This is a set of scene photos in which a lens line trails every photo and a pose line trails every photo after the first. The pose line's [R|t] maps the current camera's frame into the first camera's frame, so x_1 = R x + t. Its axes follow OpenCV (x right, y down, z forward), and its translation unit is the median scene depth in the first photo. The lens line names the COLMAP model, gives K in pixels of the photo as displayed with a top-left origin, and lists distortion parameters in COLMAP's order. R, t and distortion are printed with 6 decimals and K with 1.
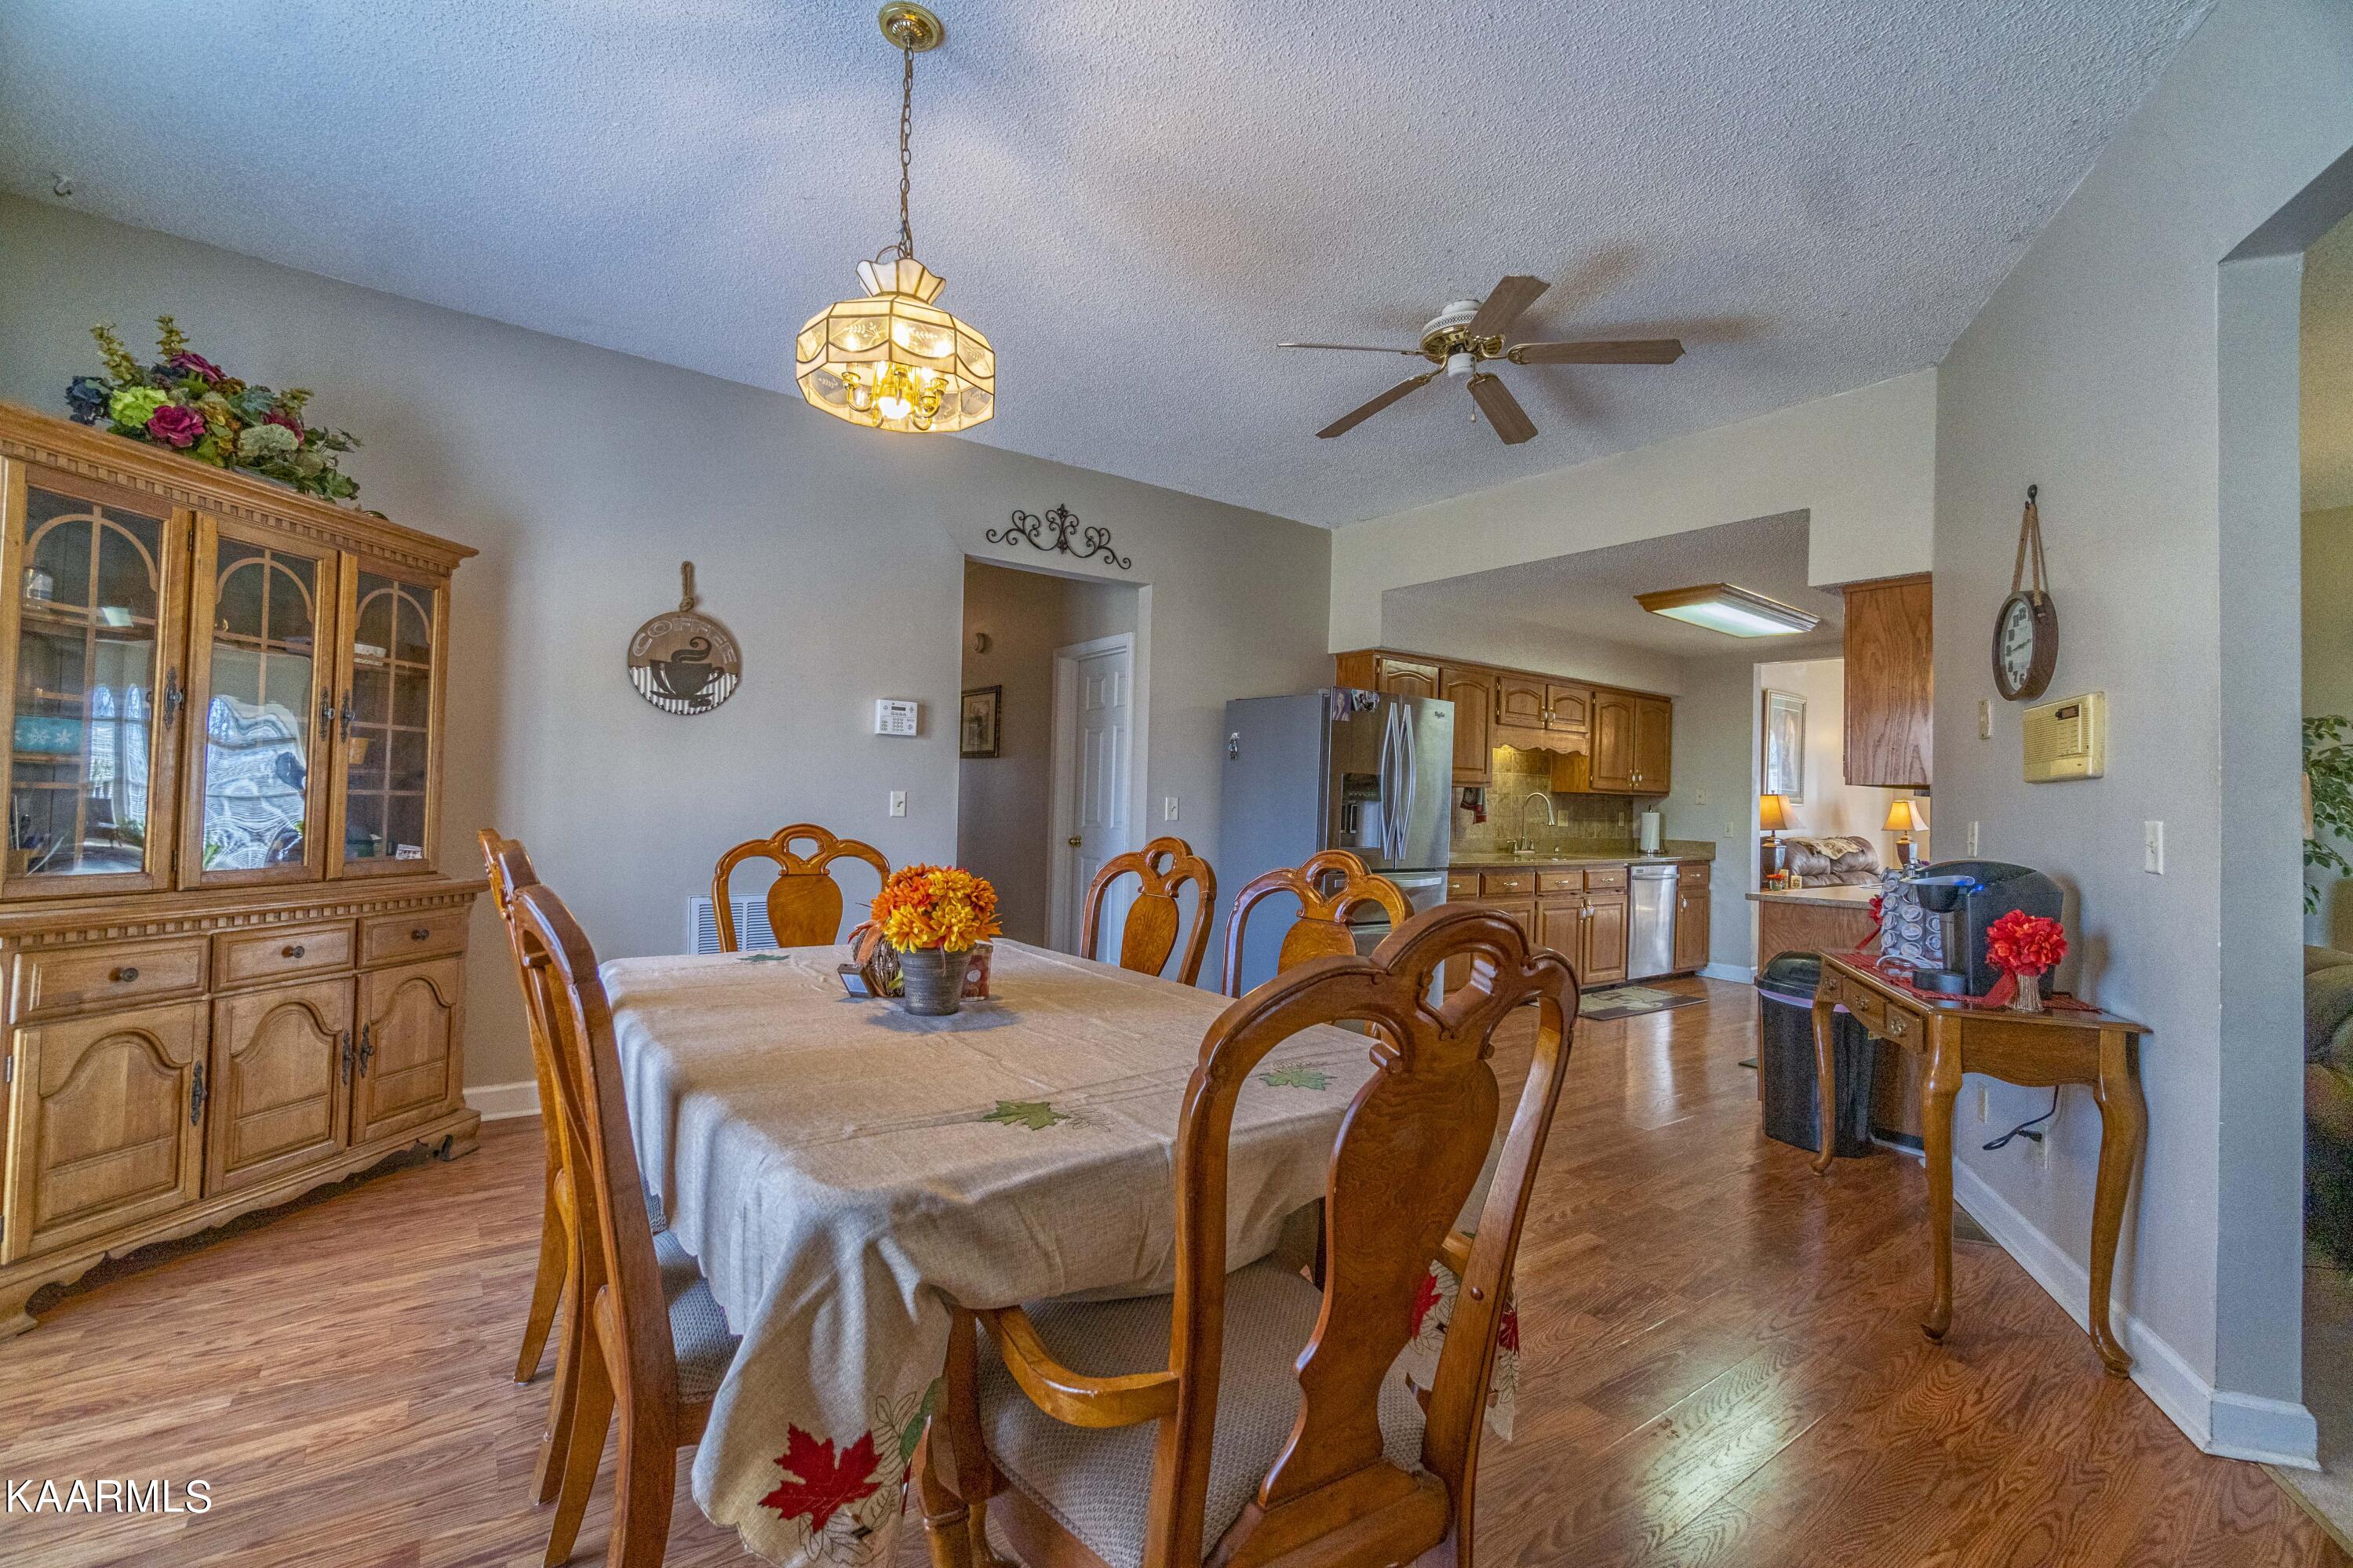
lens RADIAL K [[1009.2, 0, 1174.8], [0, 1009.2, 771.8], [0, 0, 1]] dist [-0.002012, -0.000337]
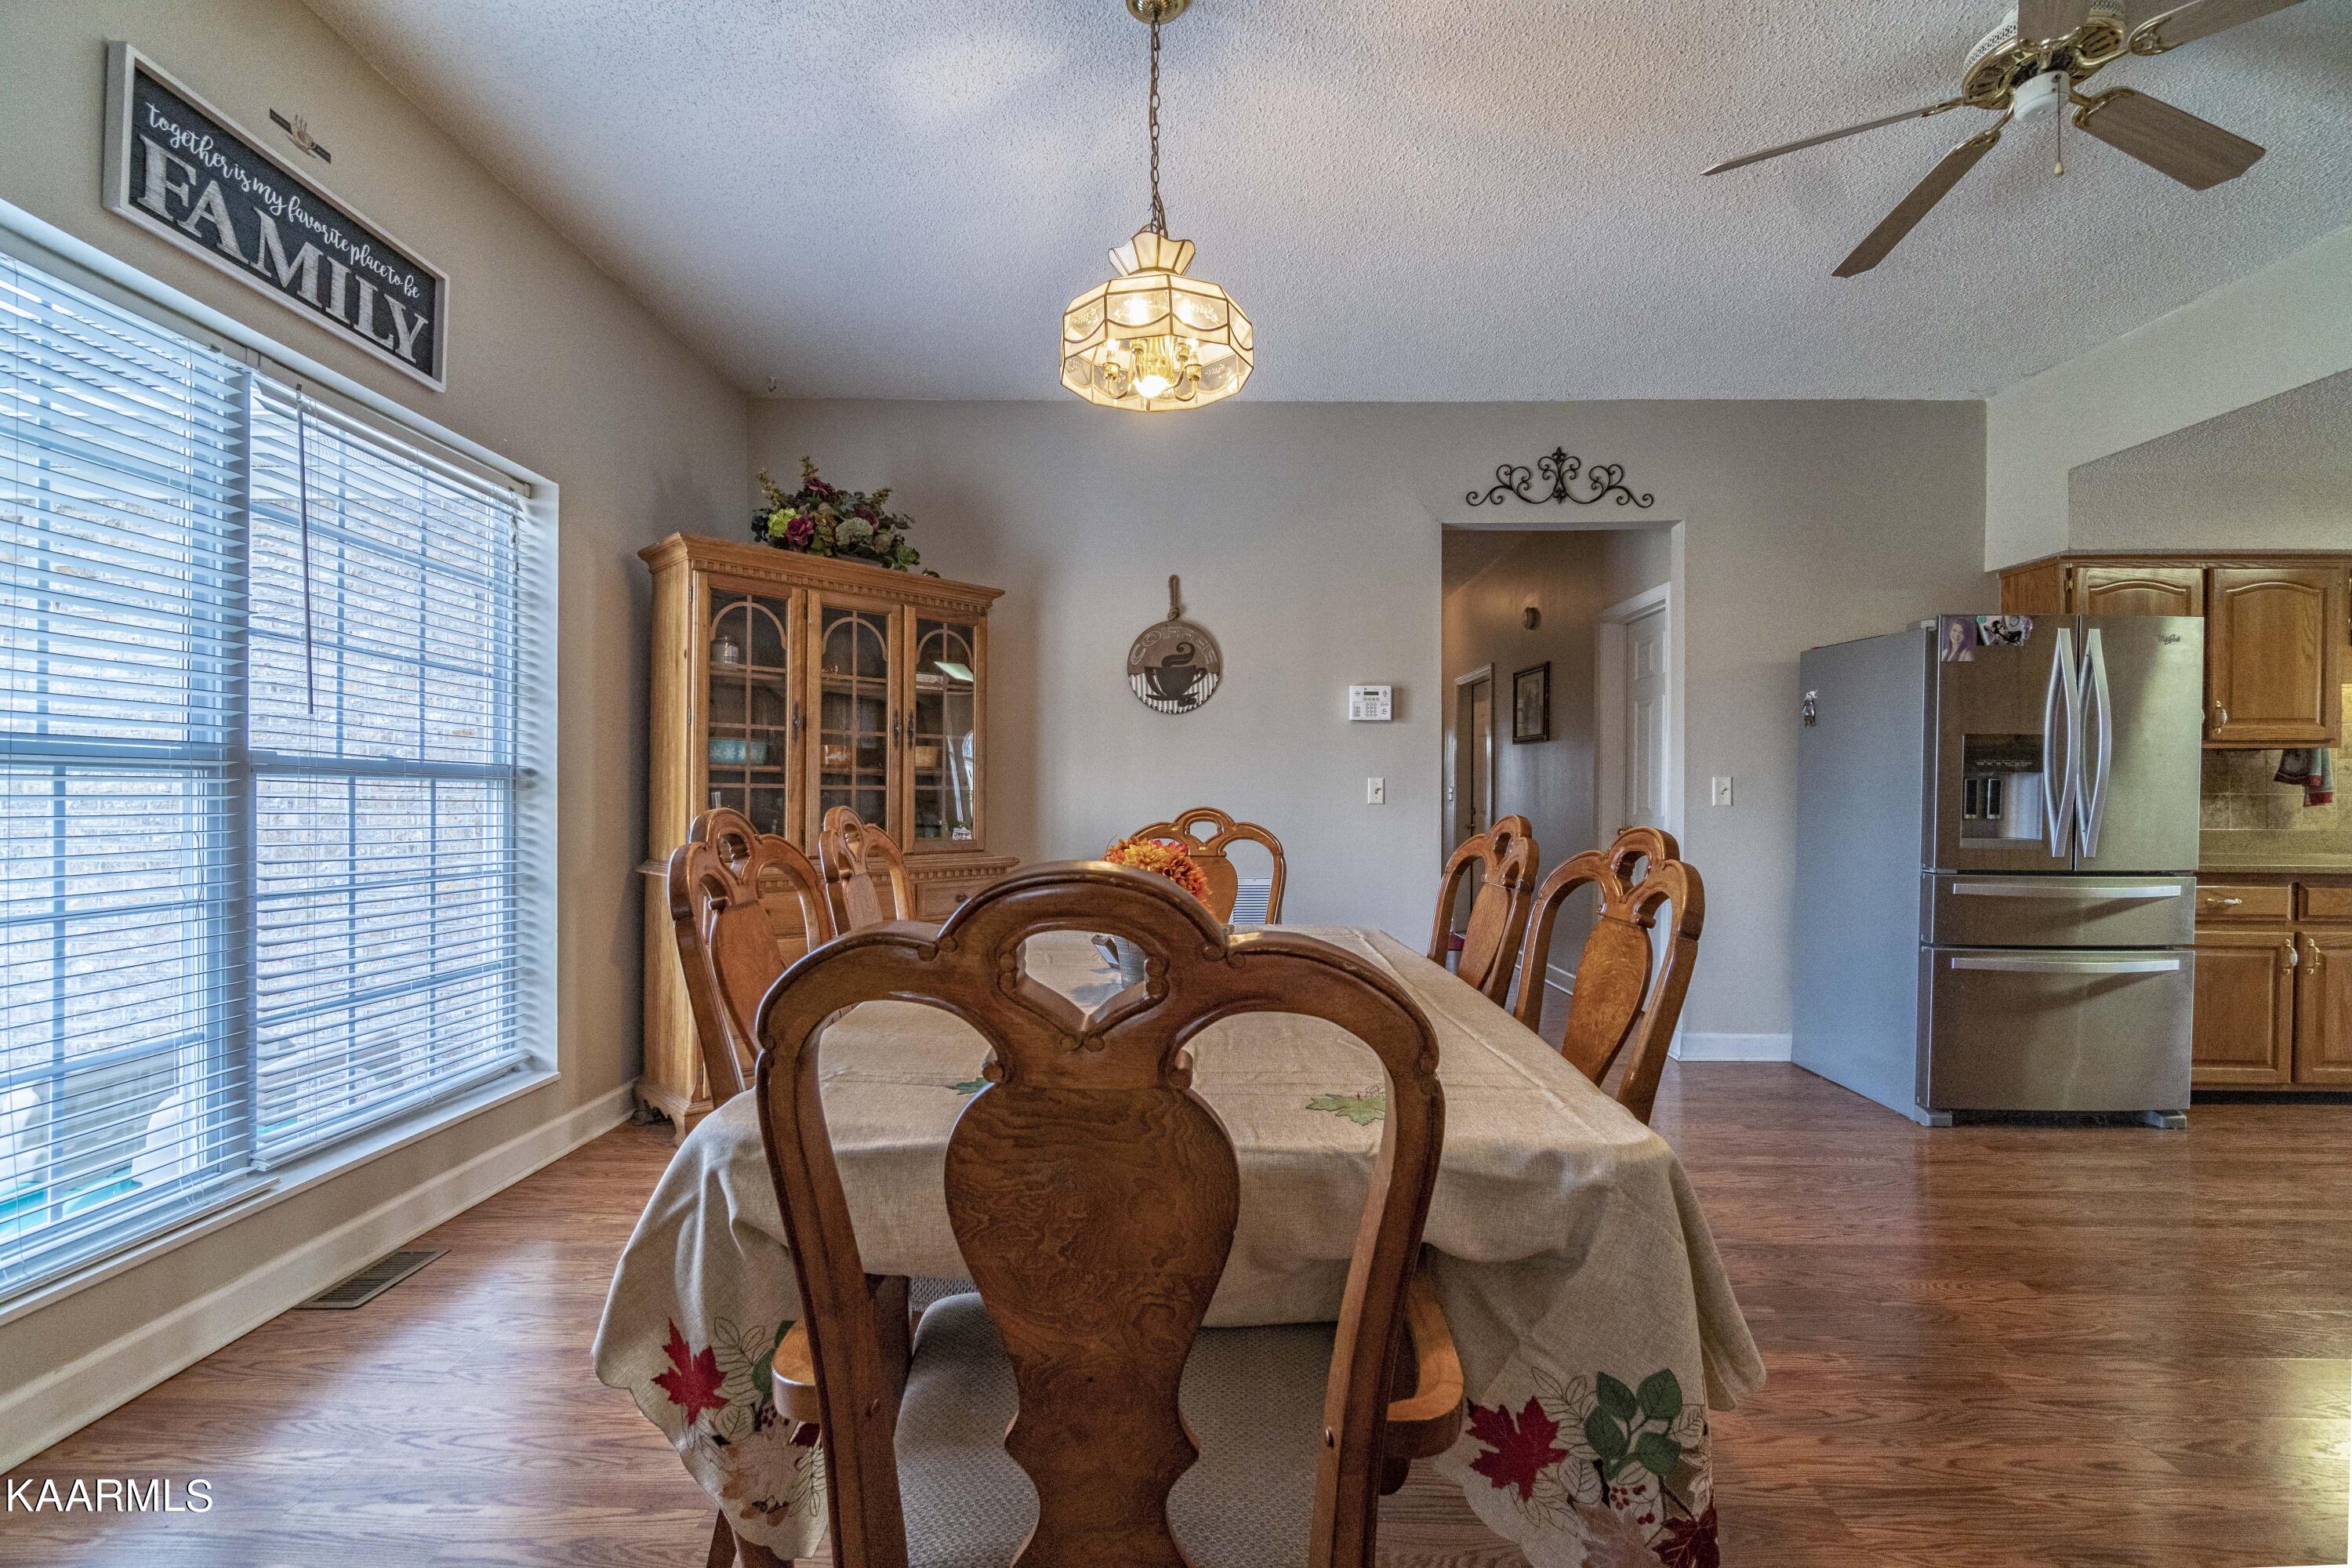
lens RADIAL K [[1013.4, 0, 1178.8], [0, 1013.4, 781.5], [0, 0, 1]] dist [-0.003768, -0.000477]
pose [[0.797646, -0.028413, -0.602456, 0.186352], [0.035346, 0.999375, -0.000334, 0.018429], [0.602089, -0.021028, 0.798152, 0.113038]]
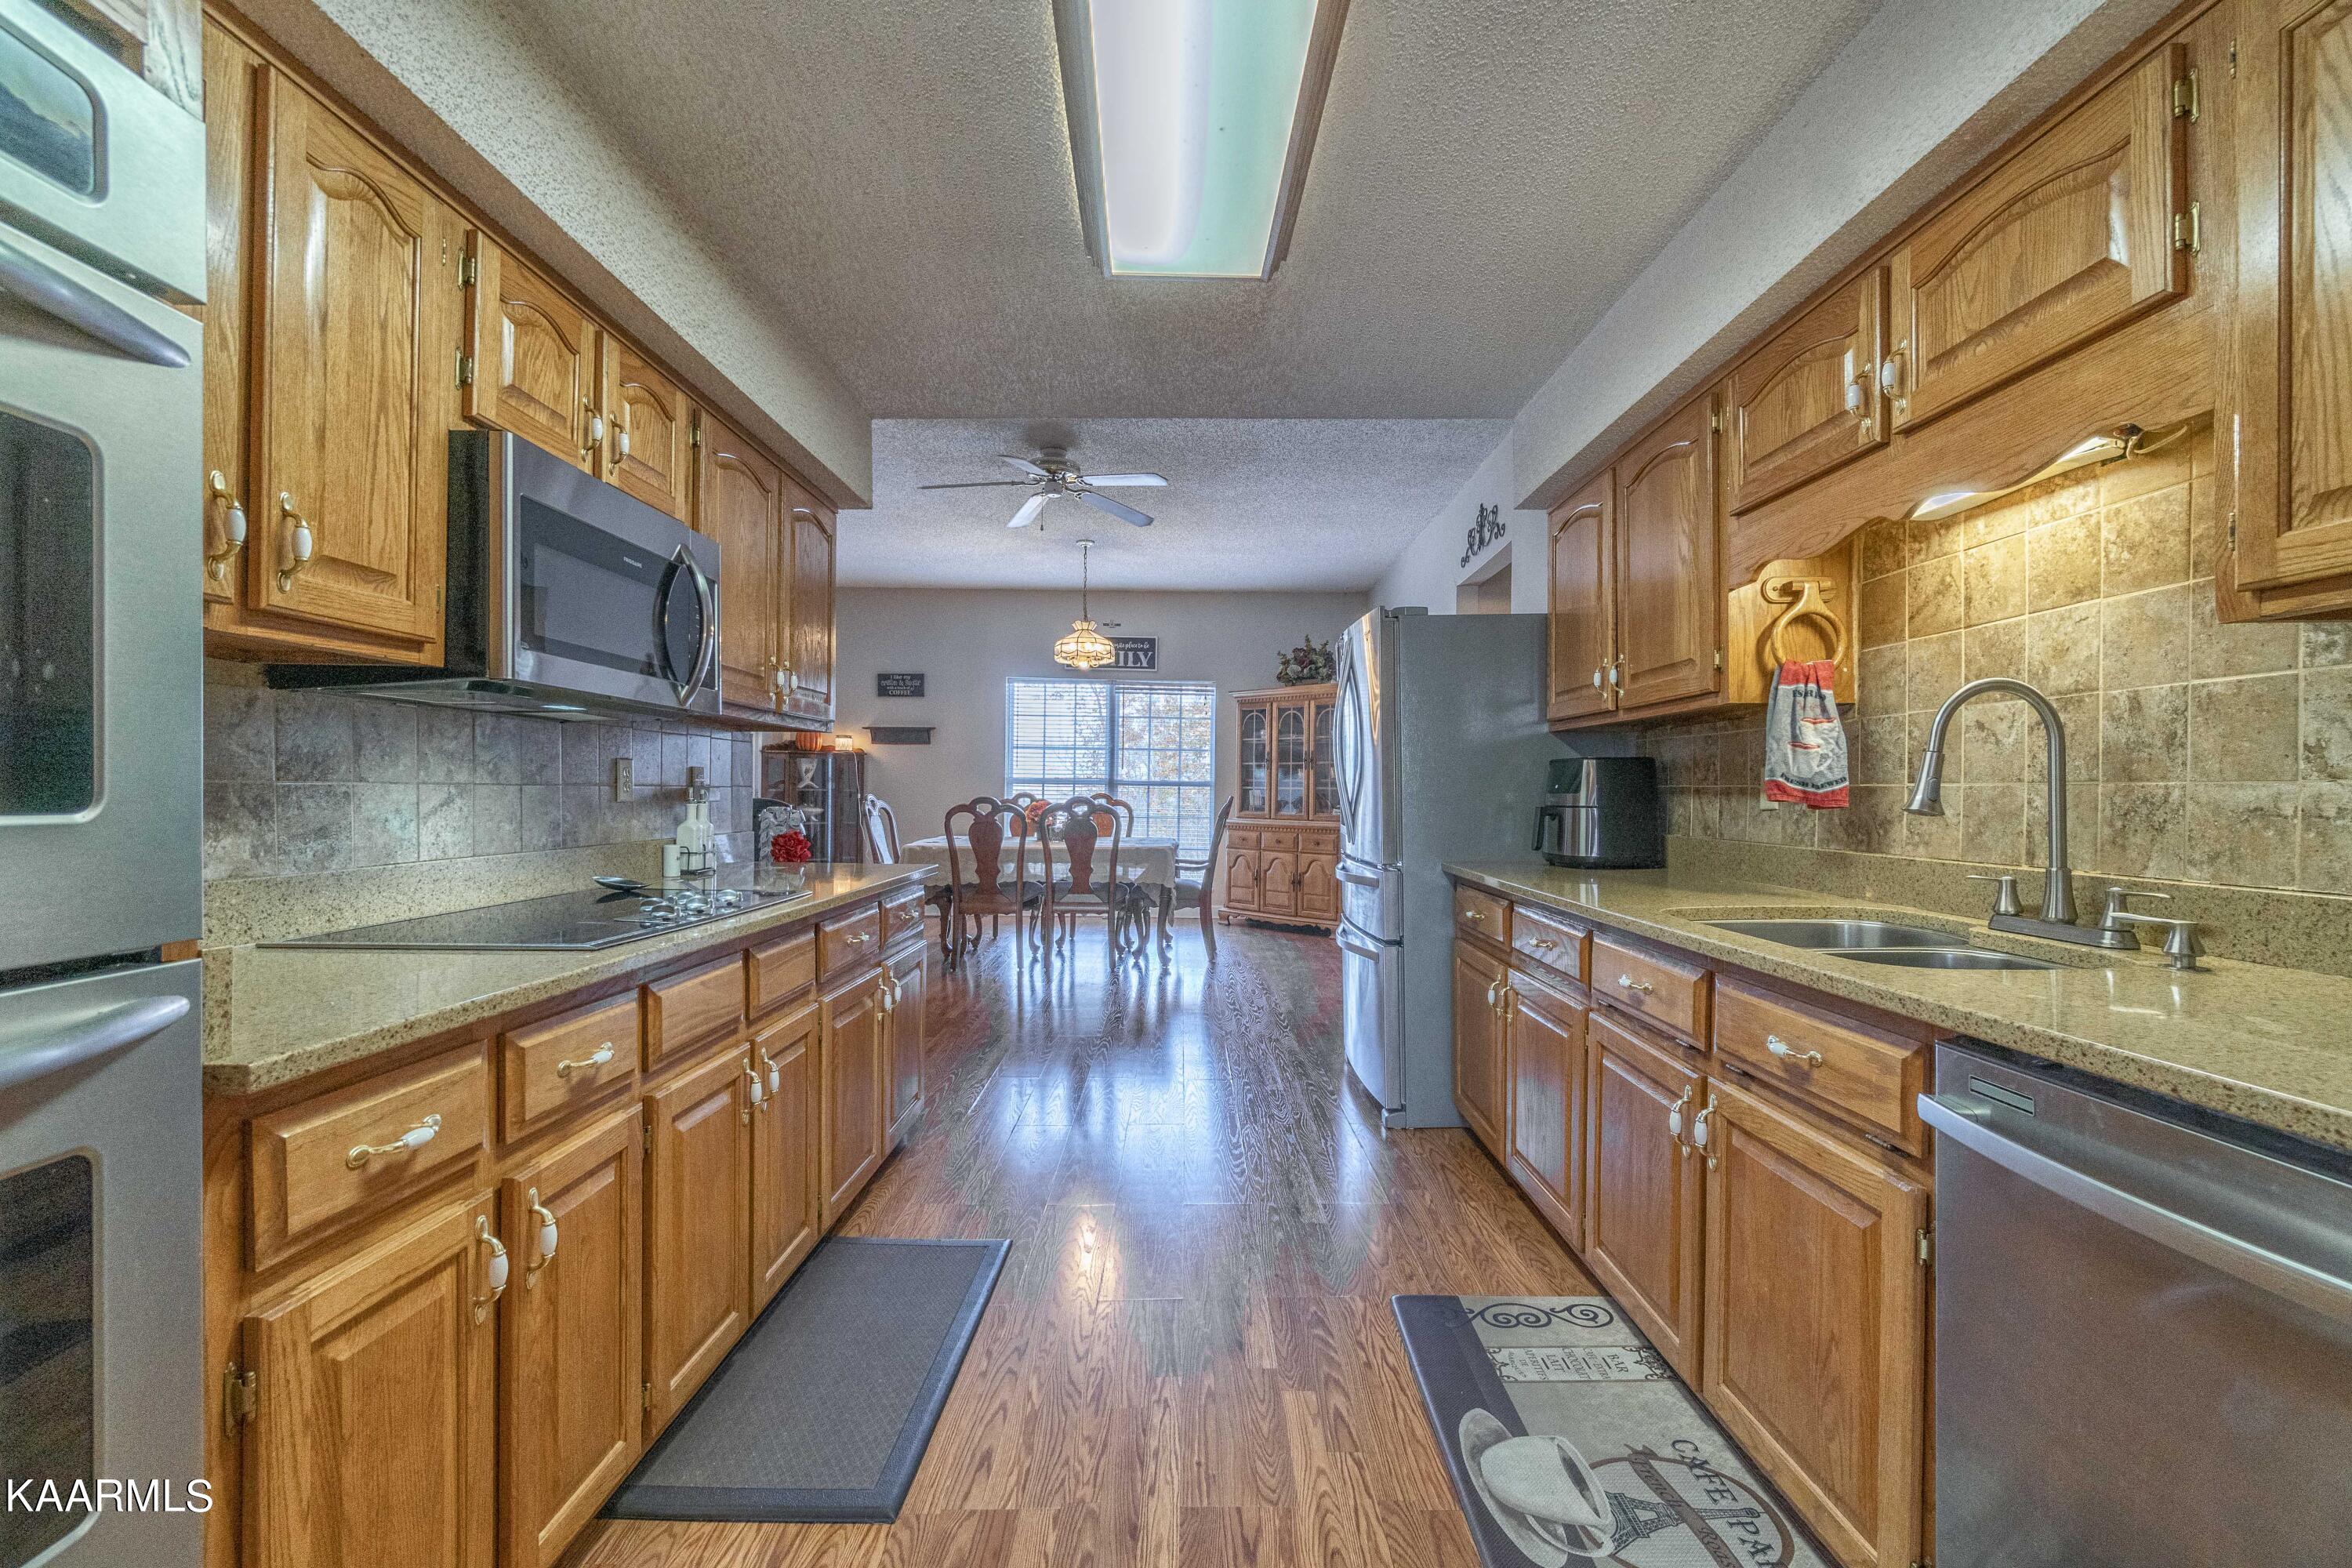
lens RADIAL K [[1013.4, 0, 1178.8], [0, 1013.4, 781.5], [0, 0, 1]] dist [-0.003768, -0.000477]
pose [[-0.601544, -0.039203, -0.797877, 1.353060], [0.000341, 0.998782, -0.049332, 0.116097], [0.798839, -0.029947, -0.600798, 2.051803]]
